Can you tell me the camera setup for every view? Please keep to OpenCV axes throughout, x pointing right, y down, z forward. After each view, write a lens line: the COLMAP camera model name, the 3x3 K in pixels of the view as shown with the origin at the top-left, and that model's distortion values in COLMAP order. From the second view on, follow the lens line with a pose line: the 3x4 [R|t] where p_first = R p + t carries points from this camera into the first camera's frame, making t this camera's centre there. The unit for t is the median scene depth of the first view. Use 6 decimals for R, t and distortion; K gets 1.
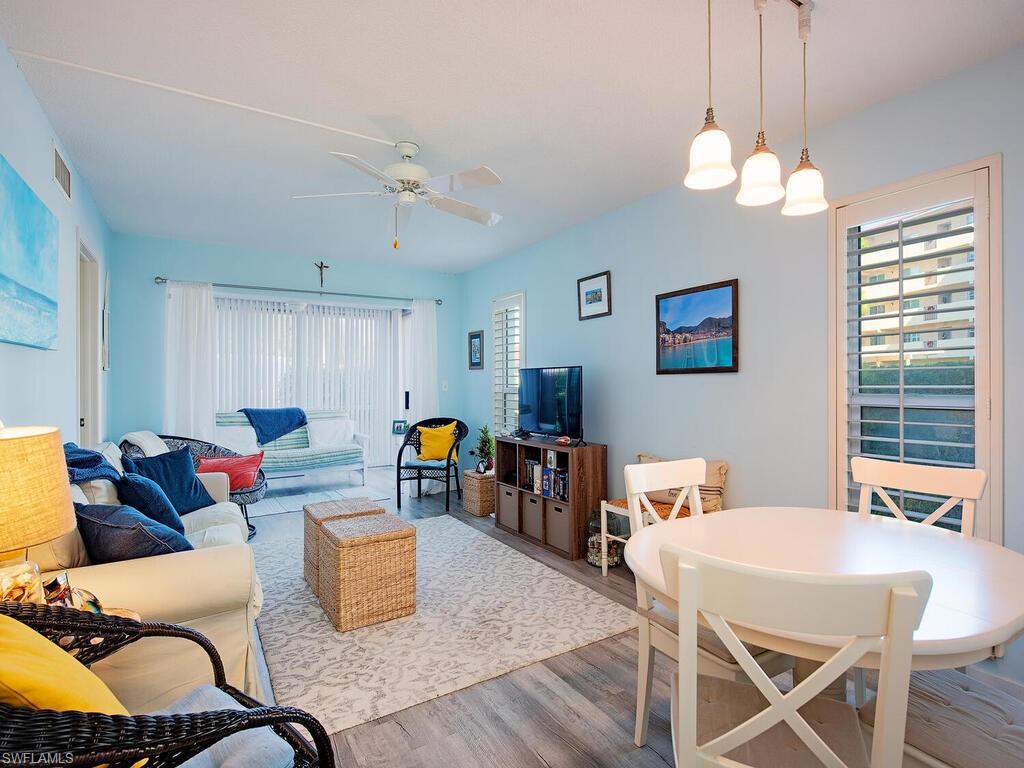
lens RADIAL K [[506.0, 0, 512.0], [0, 506.0, 384.0], [0, 0, 1]] dist [-0.002516, -0.036802]
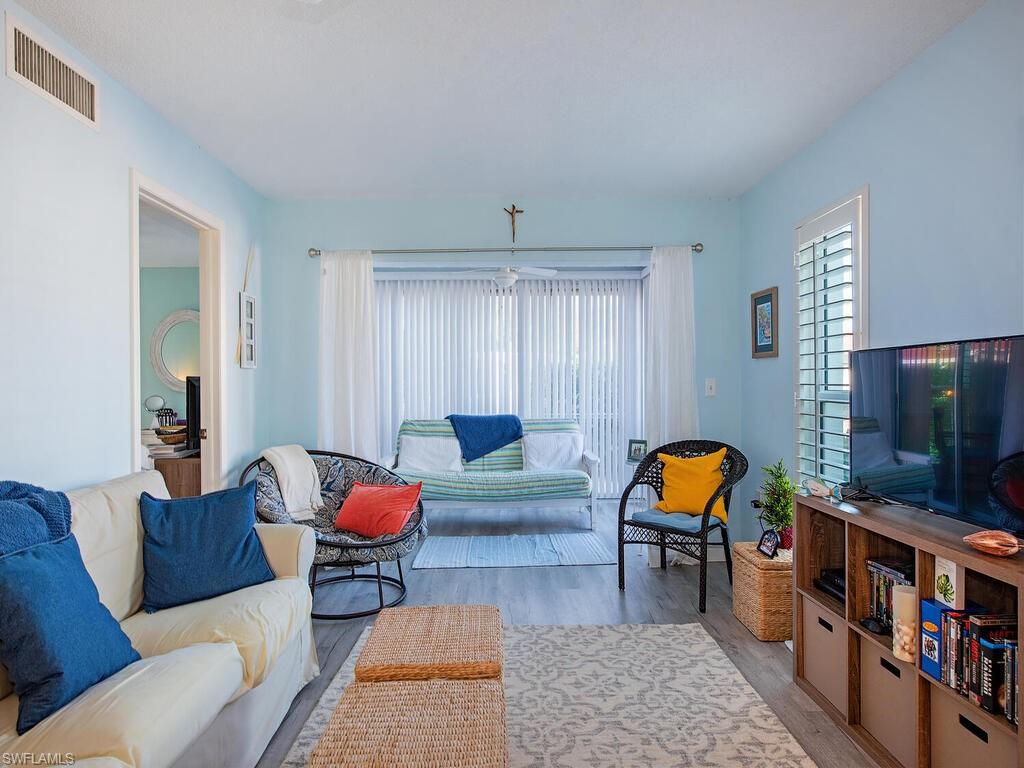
lens RADIAL K [[544.7, 0, 518.7], [0, 544.7, 386.7], [0, 0, 1]] dist [-0.001059, -0.001331]
pose [[0.855448, 0.000996, -0.517888, 0.009877], [0.003010, 0.999972, 0.006896, -0.001964], [0.517881, -0.007458, 0.855420, 0.373431]]
